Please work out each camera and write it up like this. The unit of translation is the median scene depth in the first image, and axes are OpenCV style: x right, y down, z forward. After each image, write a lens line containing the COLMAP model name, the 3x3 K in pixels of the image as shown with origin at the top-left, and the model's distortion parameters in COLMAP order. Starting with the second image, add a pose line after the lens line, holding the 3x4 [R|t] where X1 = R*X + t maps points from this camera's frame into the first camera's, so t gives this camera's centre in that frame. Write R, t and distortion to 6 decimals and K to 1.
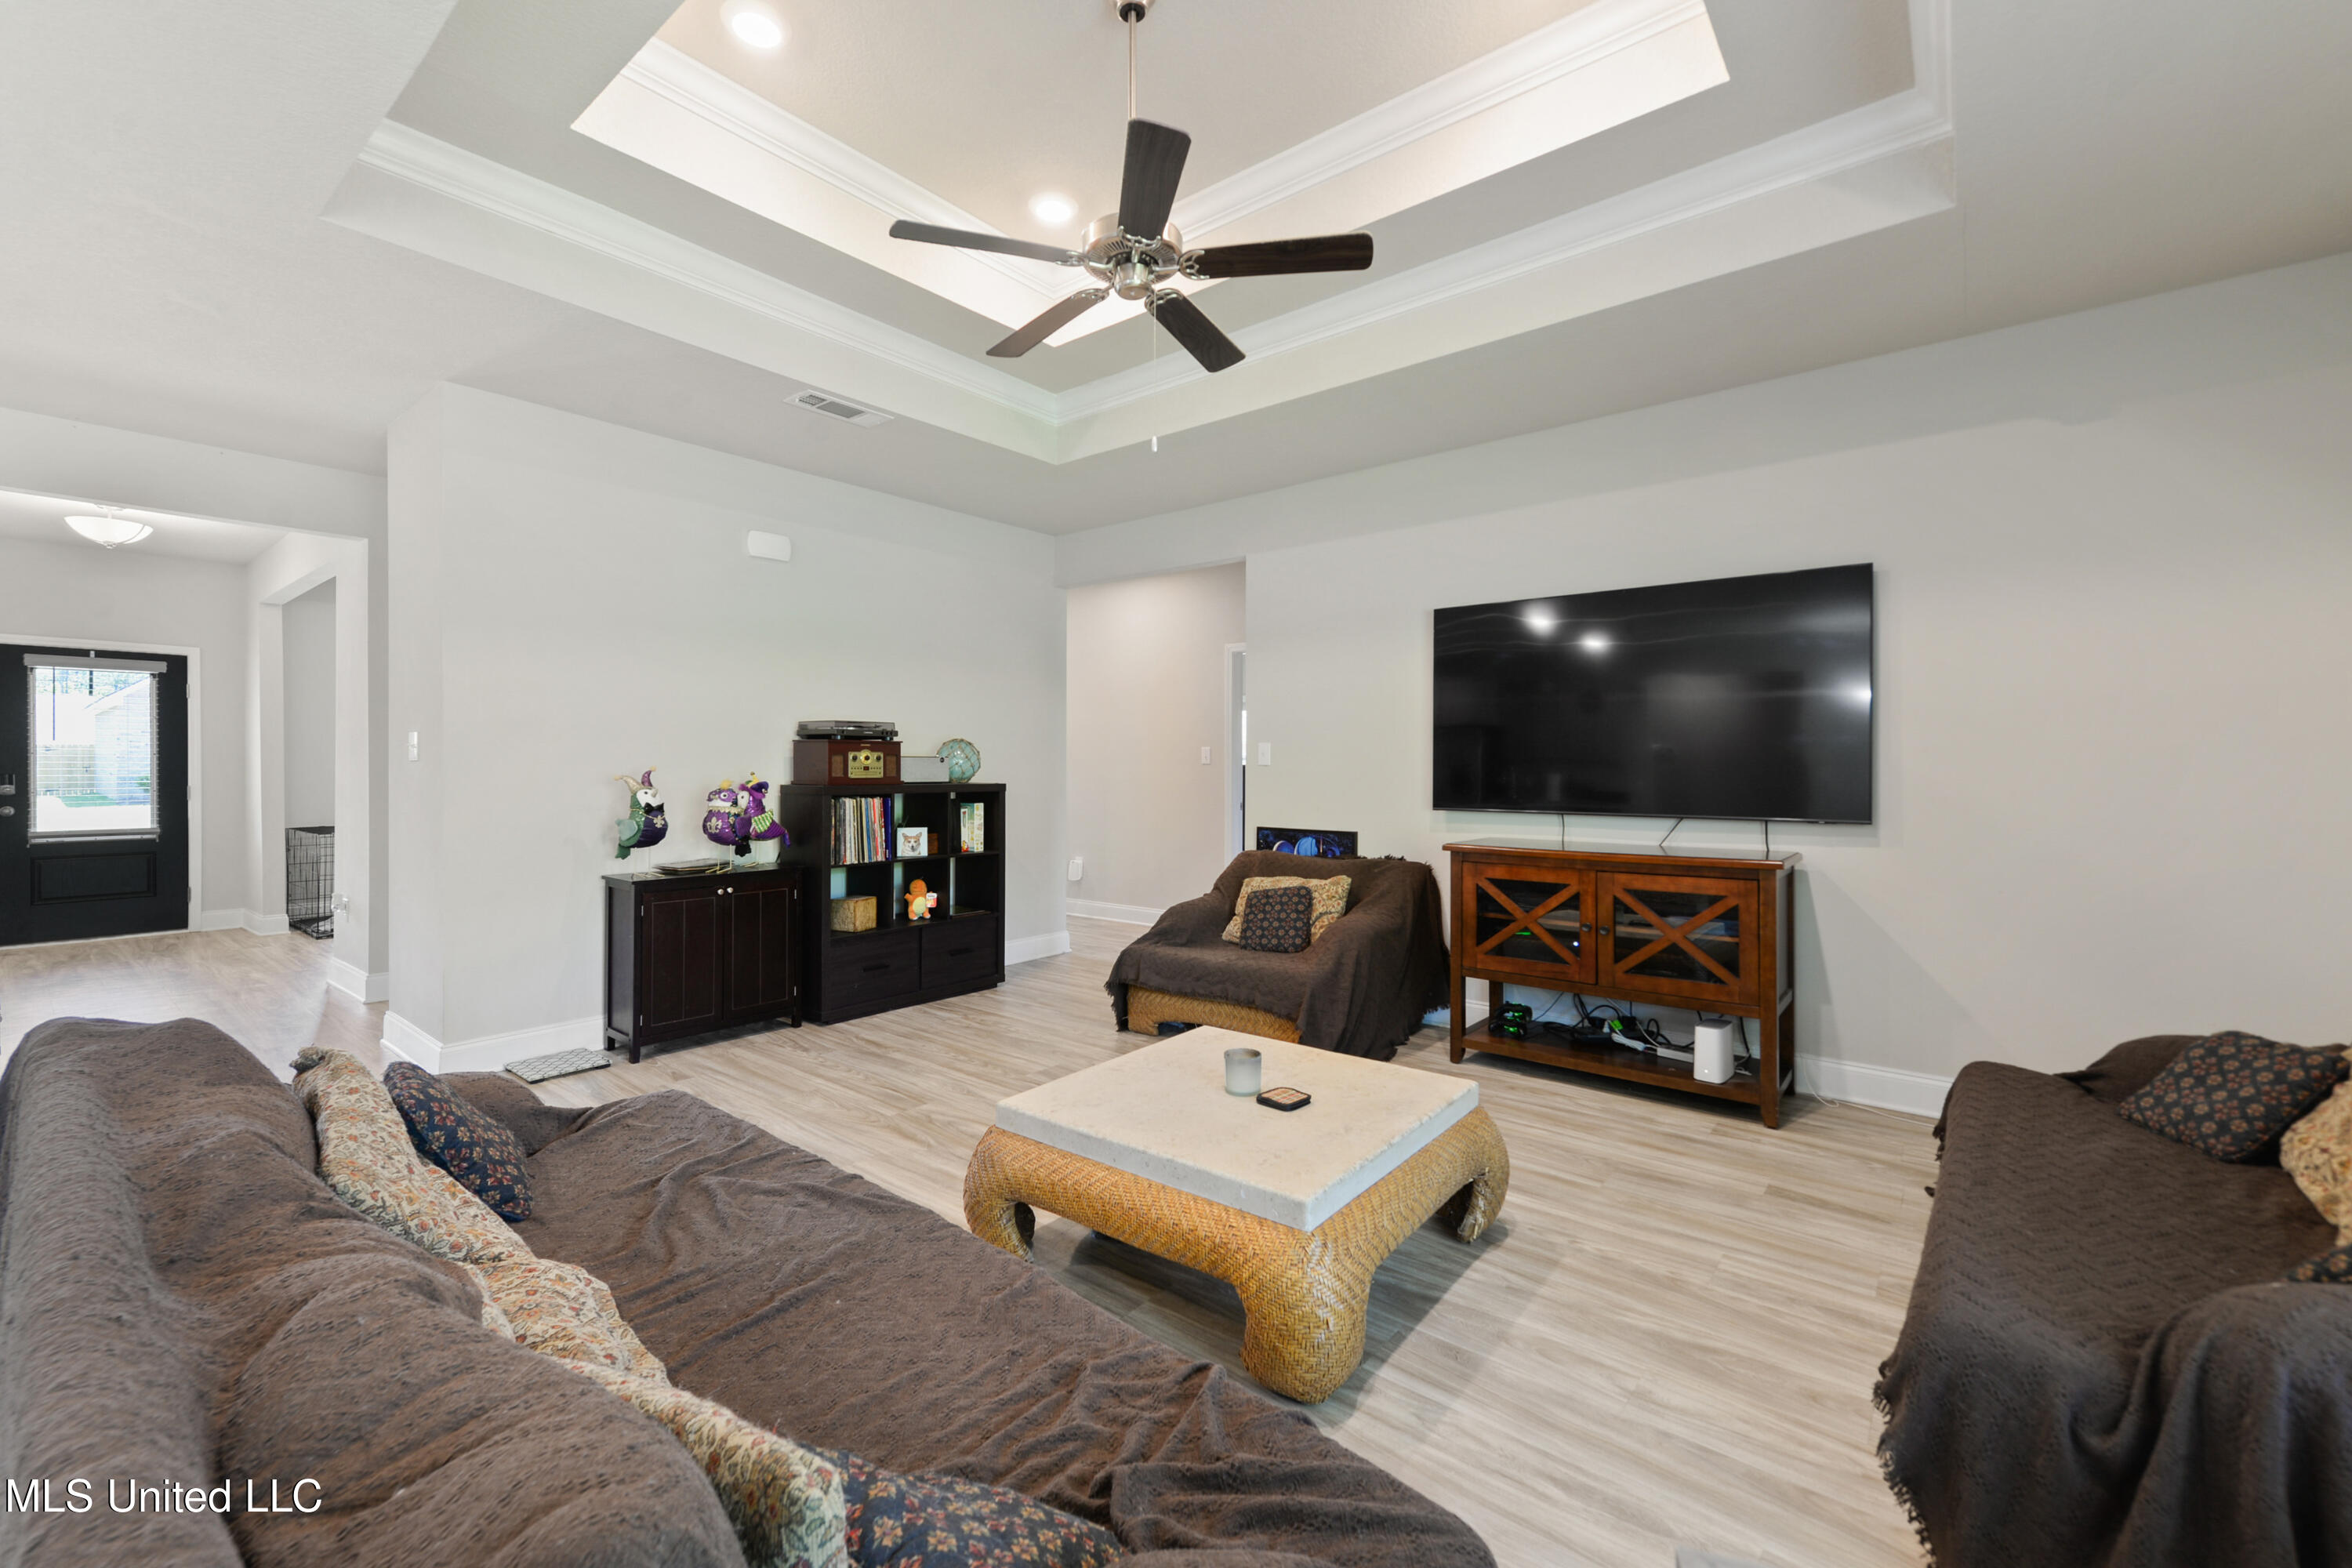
lens RADIAL K [[958.2, 0, 1163.6], [0, 958.2, 766.6], [0, 0, 1]] dist [0.011891, 0.000608]
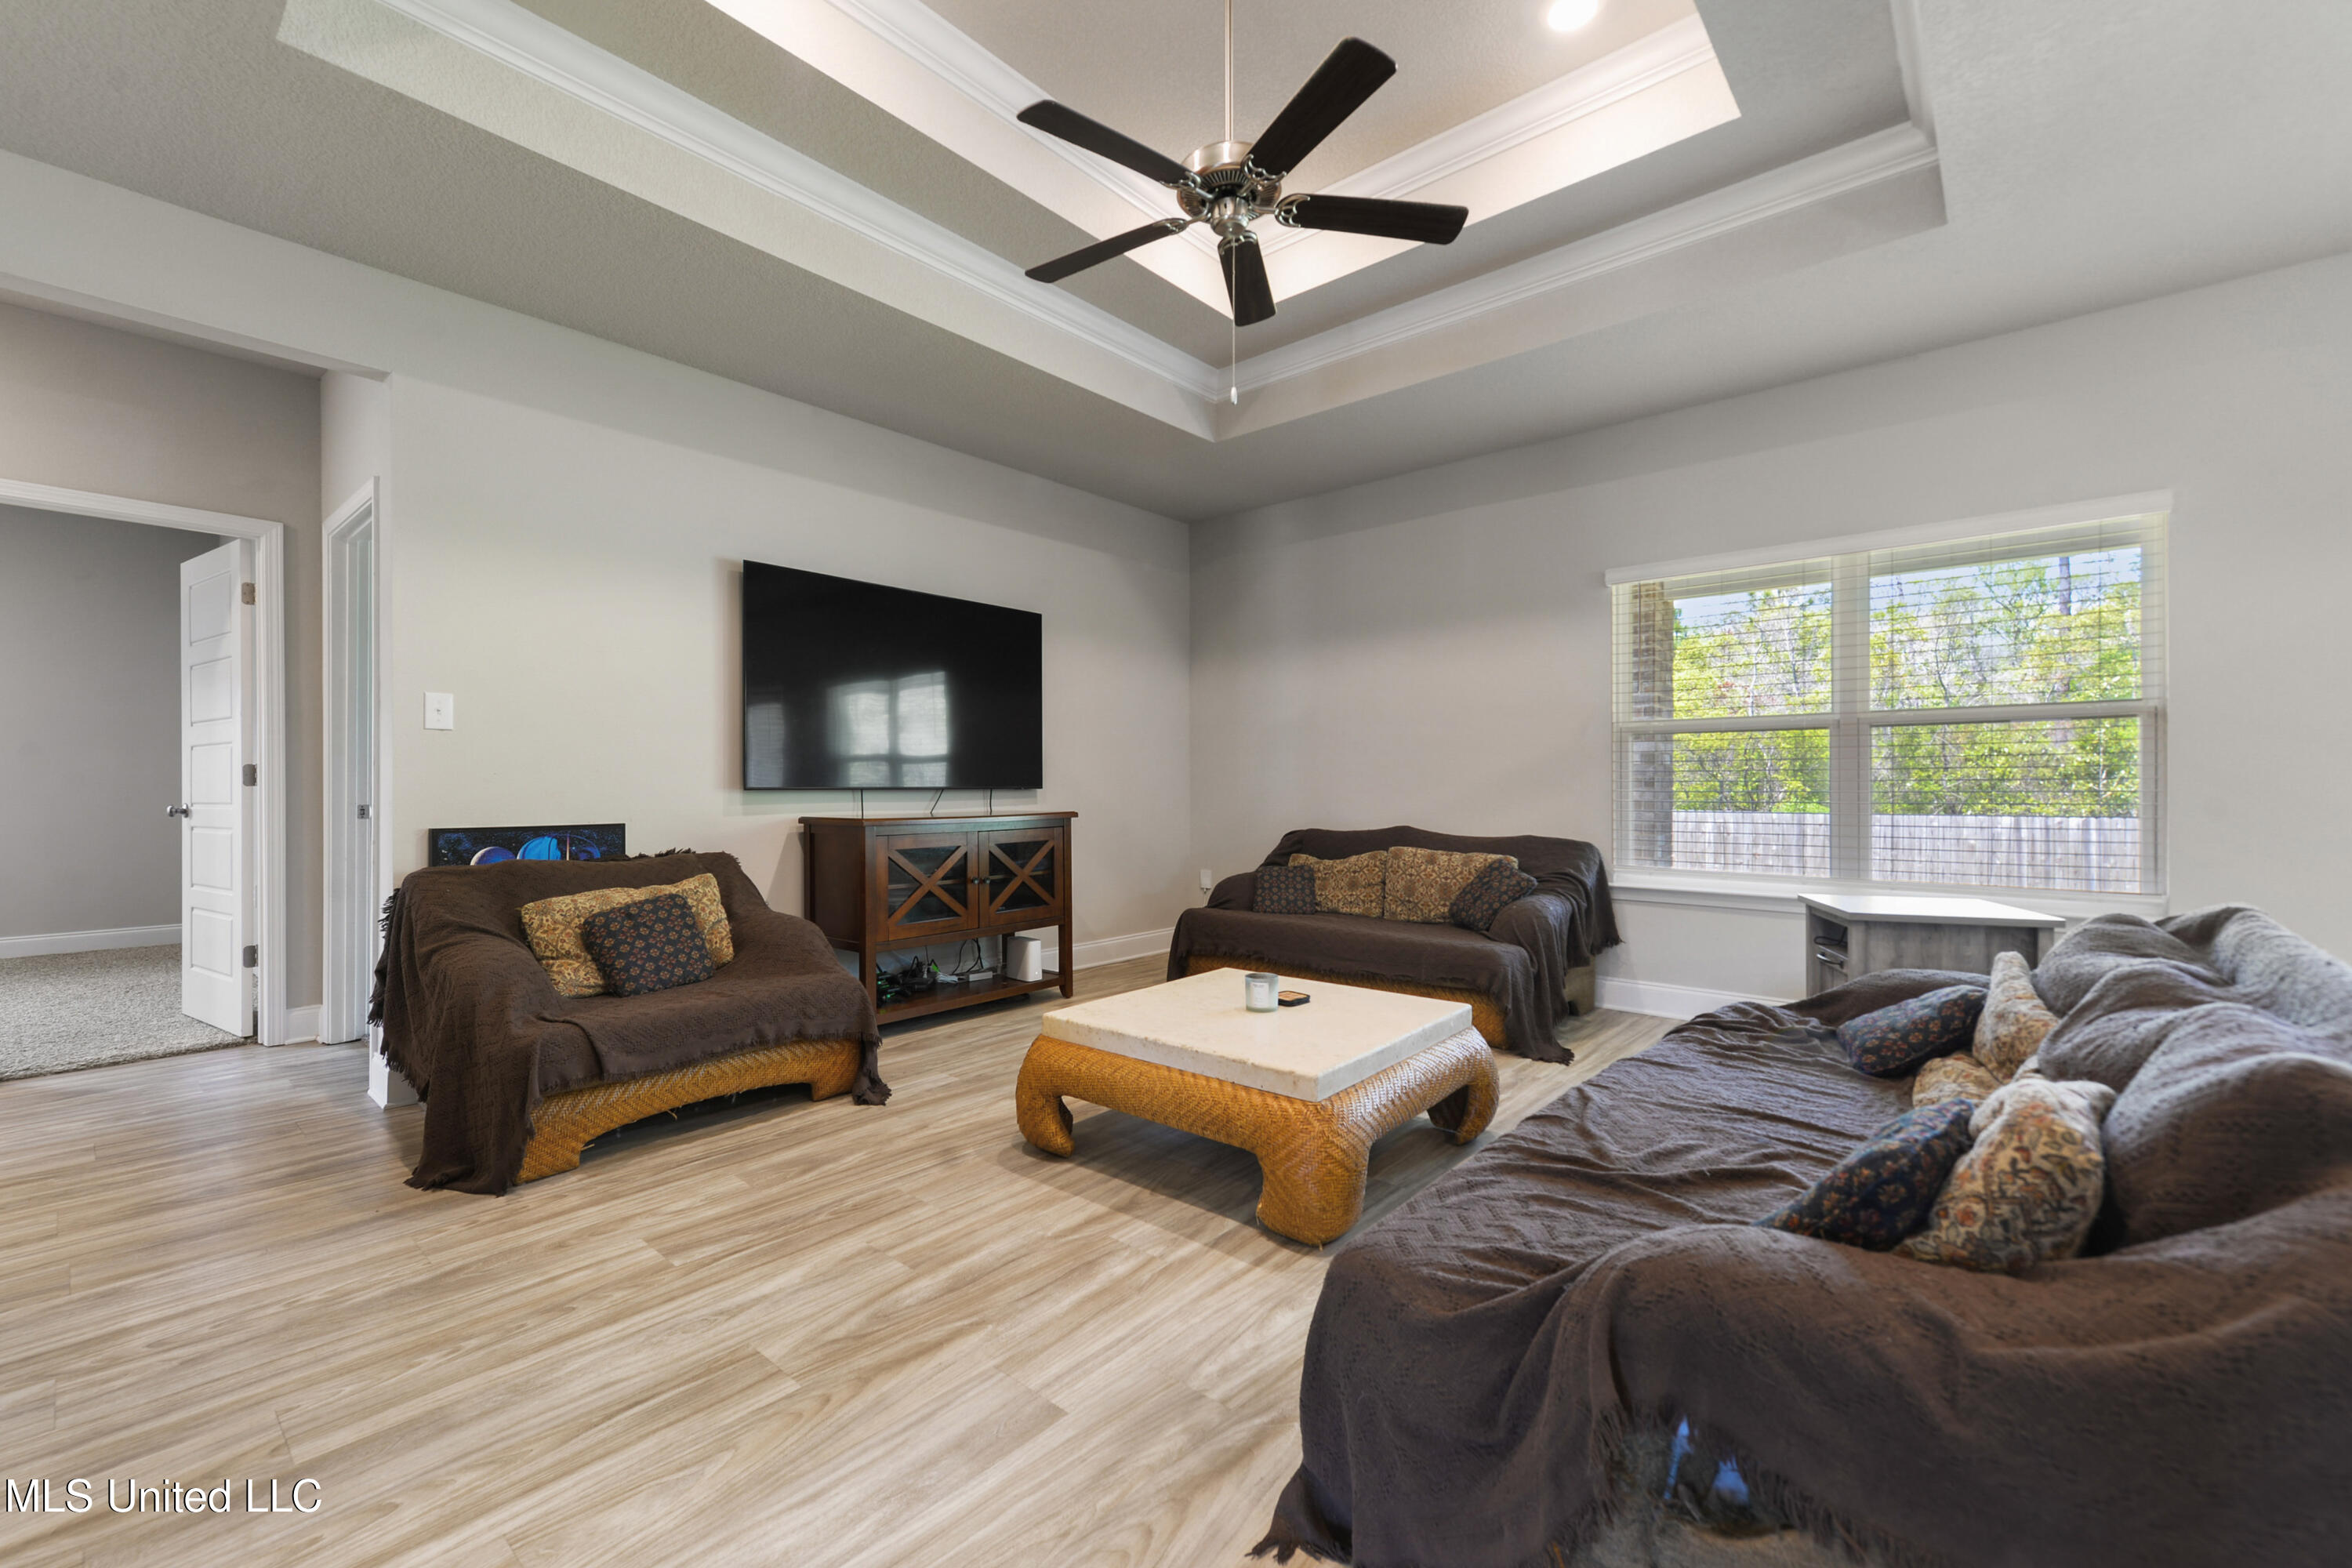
lens RADIAL K [[958.2, 0, 1162.7], [0, 958.2, 785.1], [0, 0, 1]] dist [0.011891, 0.000608]
pose [[0.036876, -0.005523, 0.999305, -0.640417], [-0.000627, 0.999984, 0.005550, 0.039915], [-0.999320, -0.000831, 0.036872, 0.654189]]
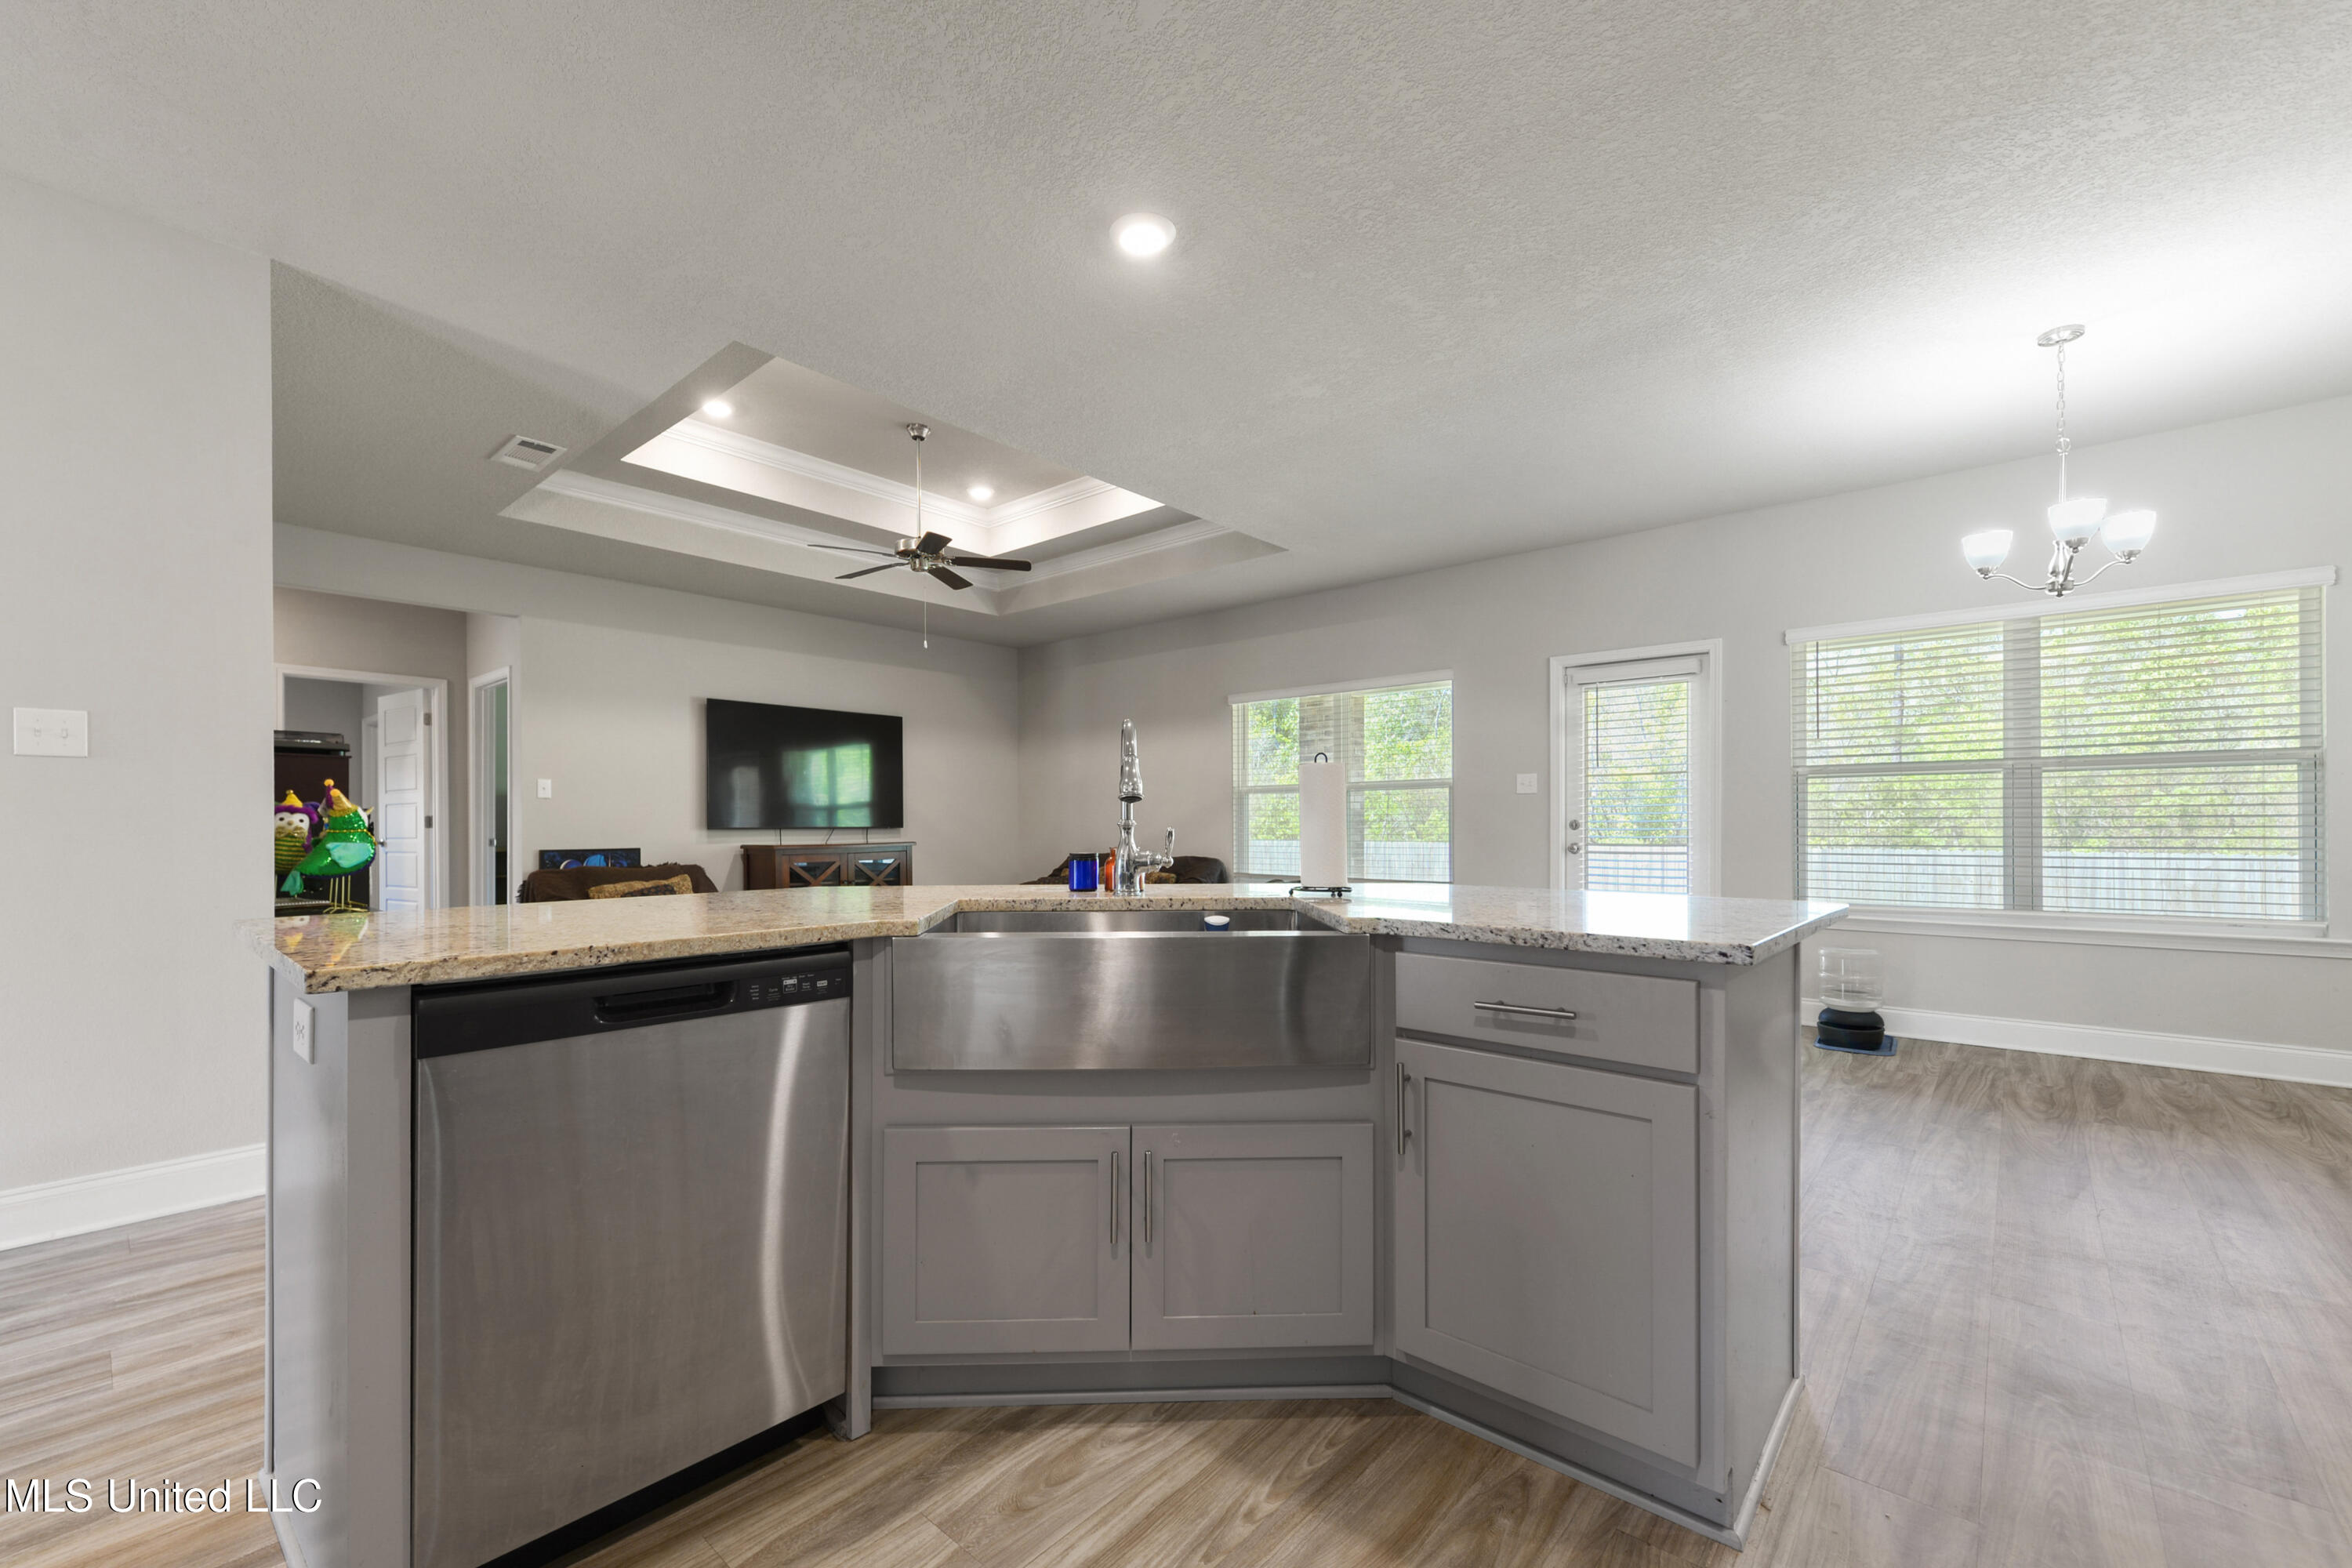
lens RADIAL K [[958.2, 0, 1162.5], [0, 958.2, 824.5], [0, 0, 1]] dist [0.011891, 0.000608]
pose [[0.040558, -0.005986, 0.999159, -1.349355], [0.003125, 0.999978, 0.005864, 0.034645], [-0.999172, 0.002884, 0.040575, 0.241425]]
